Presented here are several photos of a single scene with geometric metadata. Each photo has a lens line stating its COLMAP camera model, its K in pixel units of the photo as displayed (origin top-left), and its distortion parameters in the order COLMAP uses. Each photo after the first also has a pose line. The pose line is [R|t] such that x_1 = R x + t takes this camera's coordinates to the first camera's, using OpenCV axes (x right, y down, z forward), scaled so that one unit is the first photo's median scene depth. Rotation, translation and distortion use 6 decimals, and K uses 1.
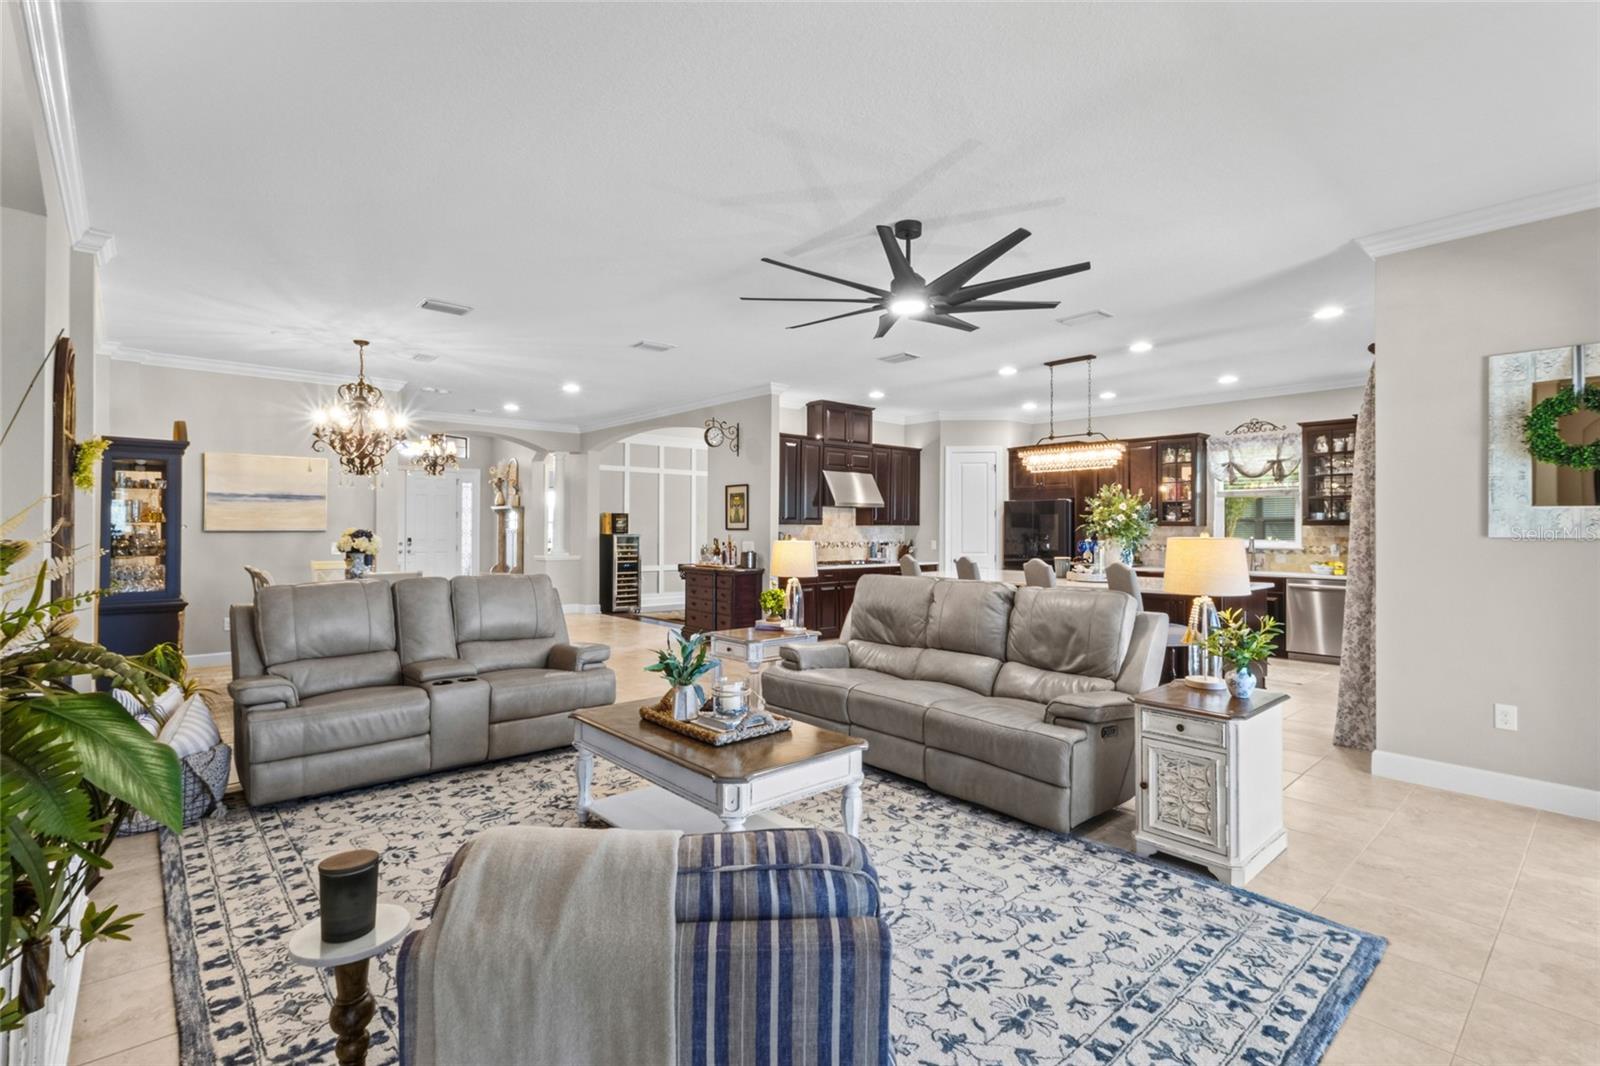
lens RADIAL K [[749.8, 0, 795.8], [0, 749.8, 517.1], [0, 0, 1]] dist [0.001548, 0.000224]
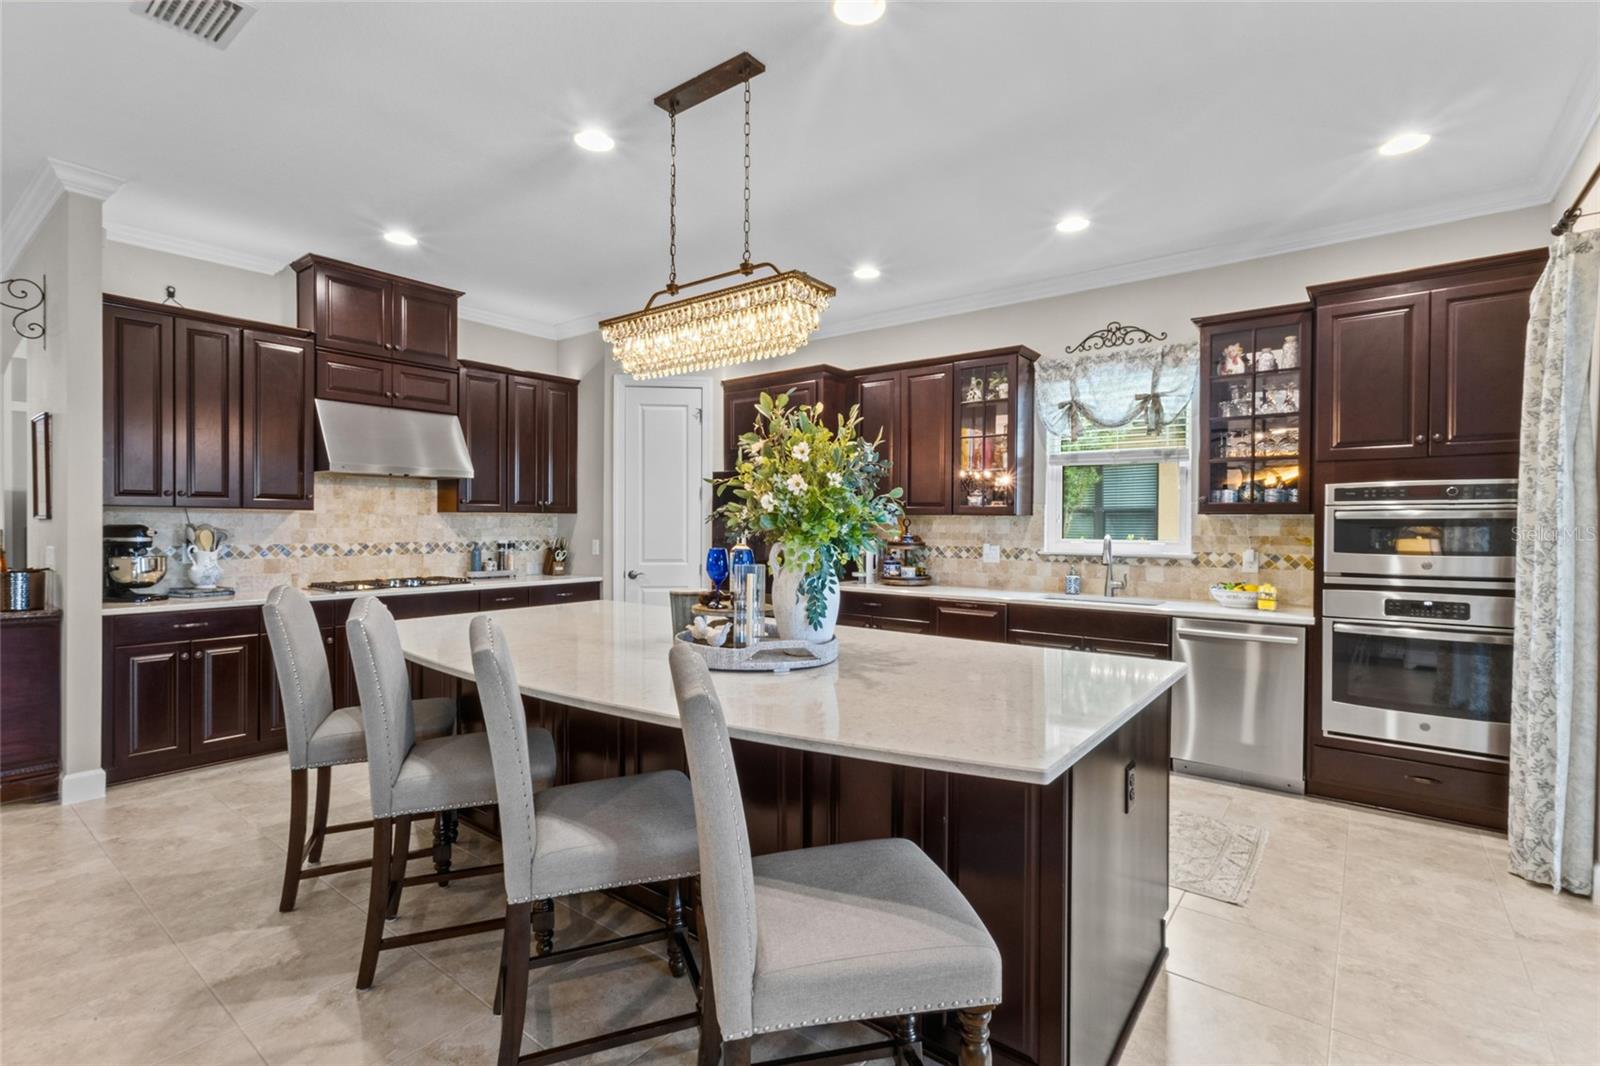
lens RADIAL K [[741.7, 0, 804.4], [0, 741.7, 528.0], [0, 0, 1]] dist [-0.000927, 0.000192]
pose [[0.981186, 0.001548, 0.193056, 0.271946], [-0.006100, 0.999717, 0.022984, 0.009762], [-0.192966, -0.023730, 0.980918, 0.486133]]
